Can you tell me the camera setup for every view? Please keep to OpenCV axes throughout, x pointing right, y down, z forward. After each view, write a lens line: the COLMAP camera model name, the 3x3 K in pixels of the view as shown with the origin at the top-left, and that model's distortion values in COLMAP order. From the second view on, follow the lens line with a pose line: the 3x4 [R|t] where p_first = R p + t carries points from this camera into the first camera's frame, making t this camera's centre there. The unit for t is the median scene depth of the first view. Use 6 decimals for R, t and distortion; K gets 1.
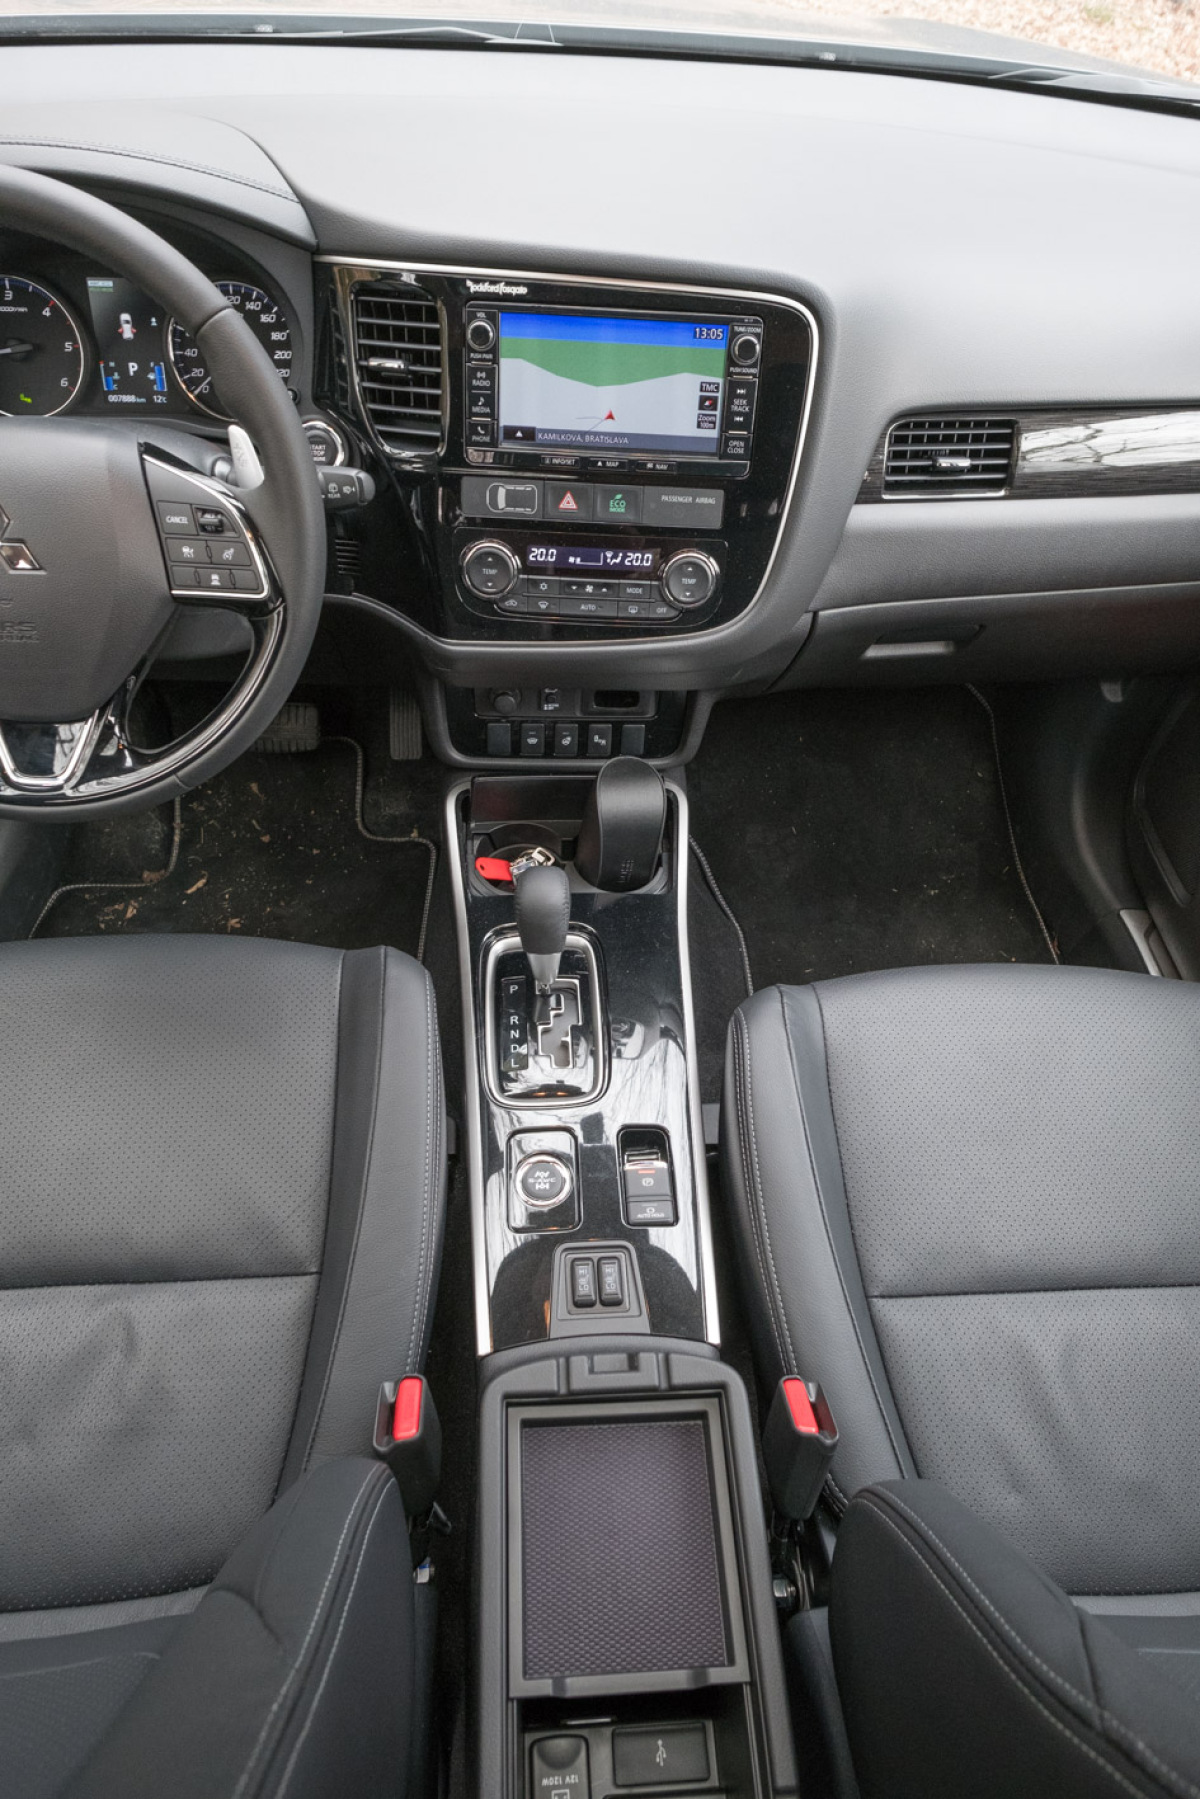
lens RADIAL K [[1111.4, 0, 600.2], [0, 1111.4, 903.2], [0, 0, 1]] dist [-0.015019, 0.008508]
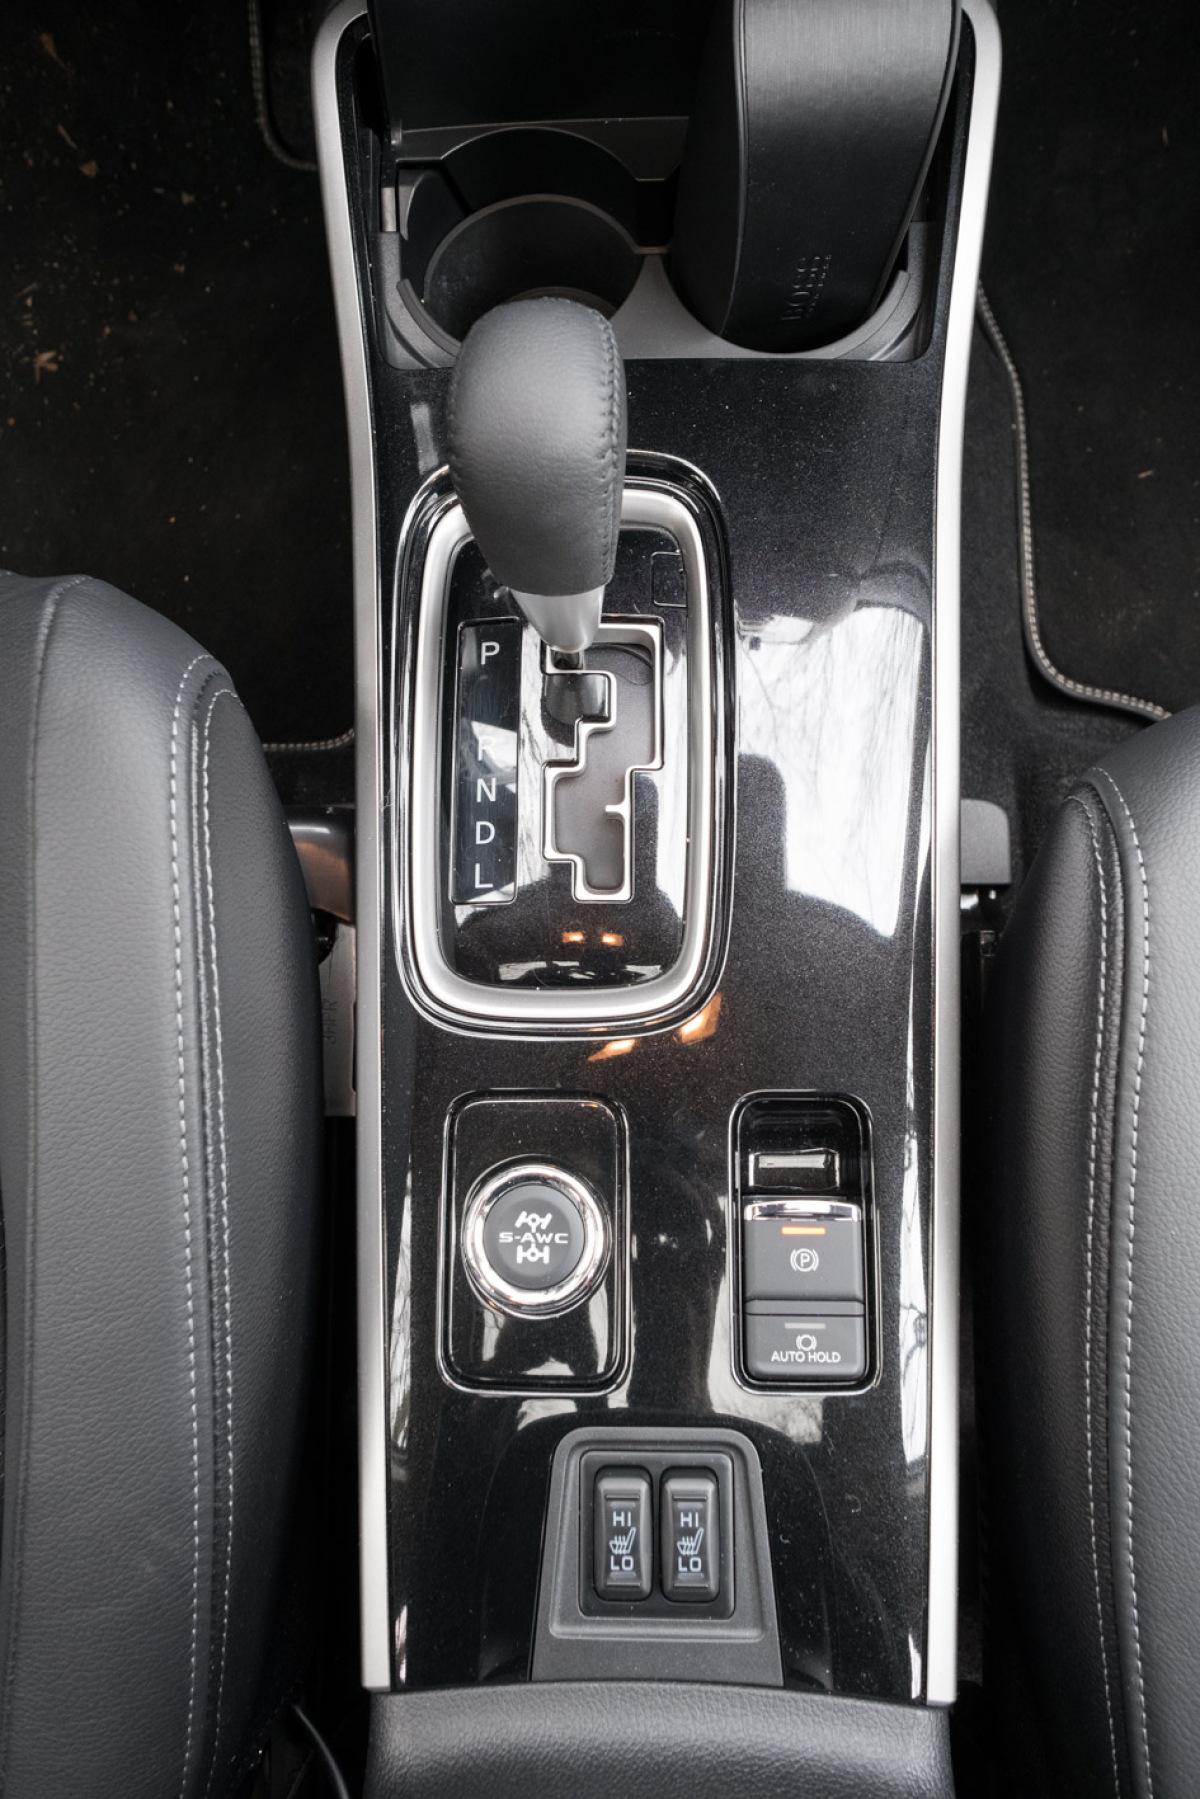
lens RADIAL K [[1111.4, 0, 600.2], [0, 1111.4, 904.3], [0, 0, 1]] dist [-0.015019, 0.008508]
pose [[0.993575, 0.056034, -0.098333, 0.003251], [0.003092, 0.855072, 0.518500, -0.051470], [0.113136, -0.515473, 0.849405, 0.679376]]
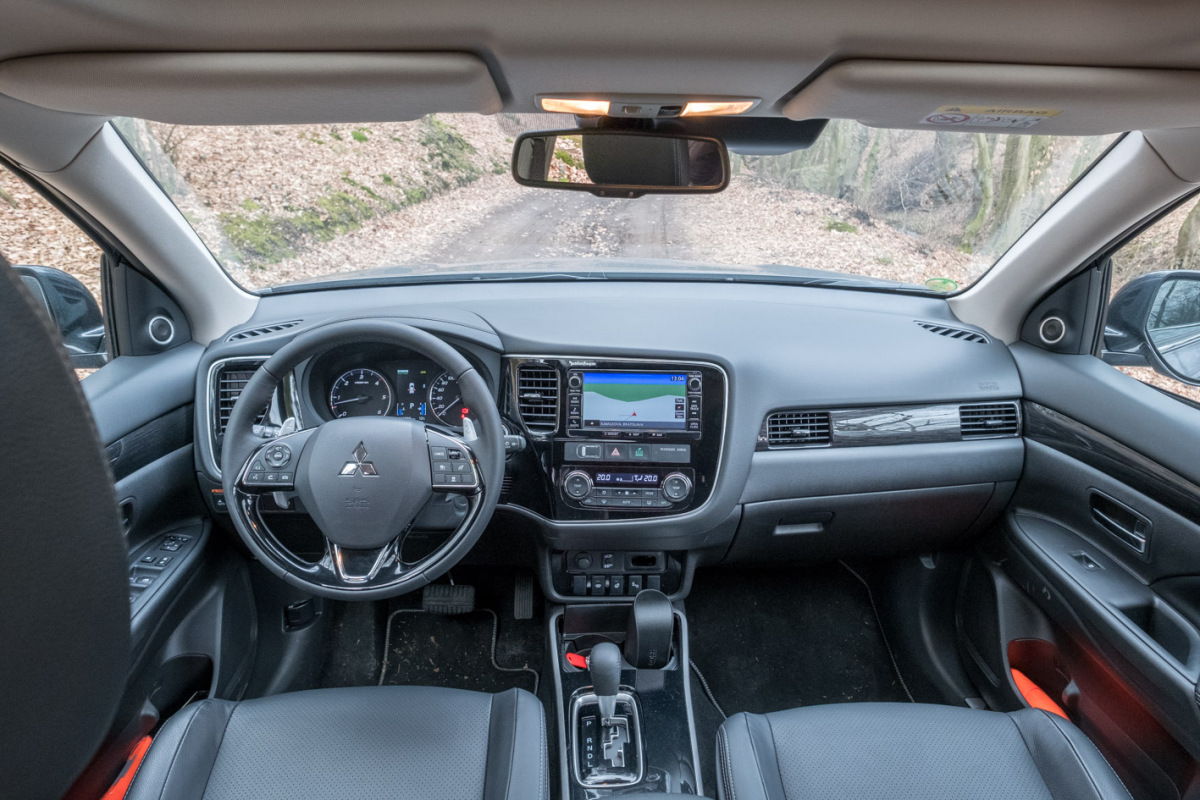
lens RADIAL K [[741.3, 0, 605.5], [0, 741.3, 395.9], [0, 0, 1]] dist [-0.015019, 0.008508]
pose [[0.998880, -0.033806, -0.033097, 0.001714], [0.013270, 0.871692, -0.489874, 0.209917], [0.045412, 0.488886, 0.871165, -0.245050]]
